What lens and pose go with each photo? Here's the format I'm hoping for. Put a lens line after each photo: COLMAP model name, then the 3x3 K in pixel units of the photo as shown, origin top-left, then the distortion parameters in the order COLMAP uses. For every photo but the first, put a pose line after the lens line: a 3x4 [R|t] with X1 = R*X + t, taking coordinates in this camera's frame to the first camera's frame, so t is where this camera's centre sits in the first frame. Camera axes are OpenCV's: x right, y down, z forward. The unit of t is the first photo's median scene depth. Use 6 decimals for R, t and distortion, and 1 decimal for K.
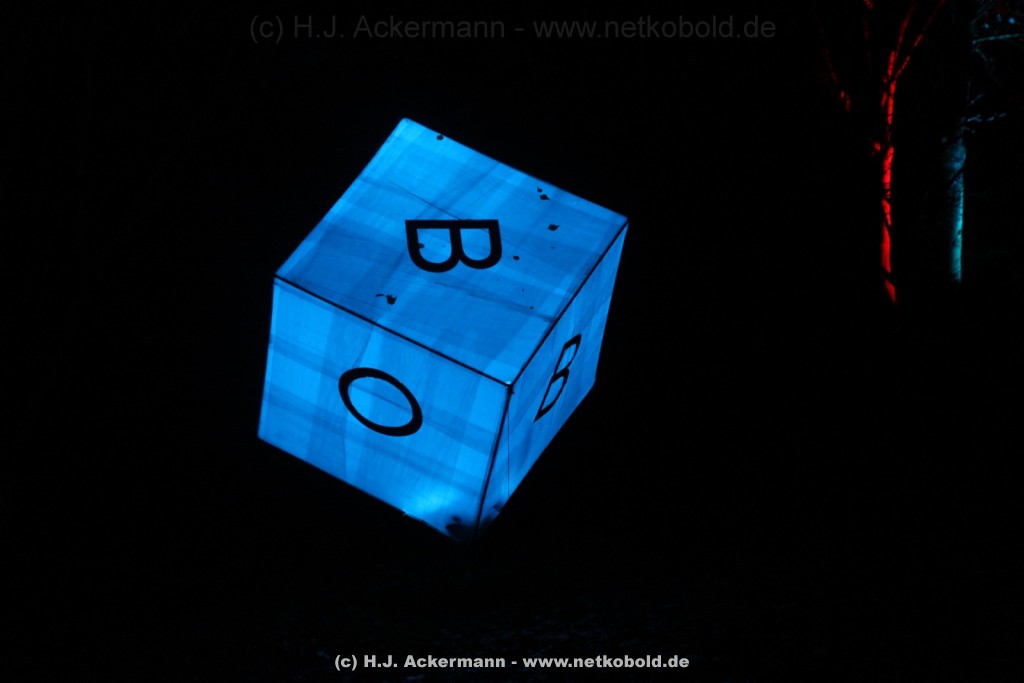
lens RADIAL K [[2521.1, 0, 512.0], [0, 2521.1, 341.5], [0, 0, 1]] dist [0.397548, 0.097292]
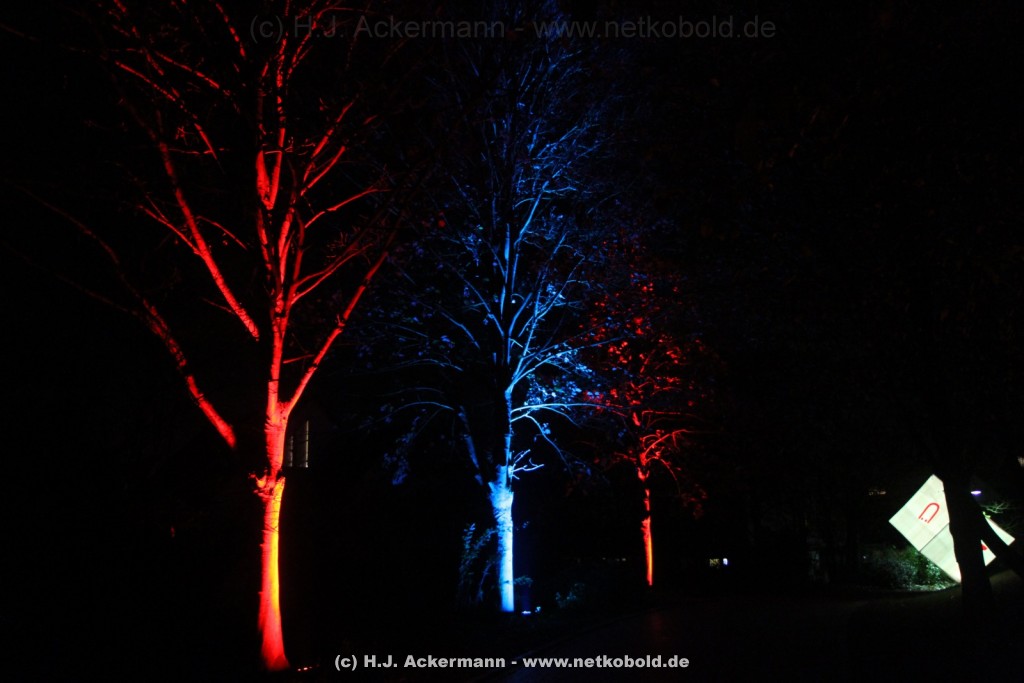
lens RADIAL K [[966.5, 0, 512.0], [0, 966.5, 341.5], [0, 0, 1]] dist [-0.042761, 0.149004]
pose [[0.998287, -0.002886, -0.058441, 0.834021], [-0.010803, 0.972522, -0.232560, -0.151669], [0.057506, 0.232792, 0.970825, 2.137581]]
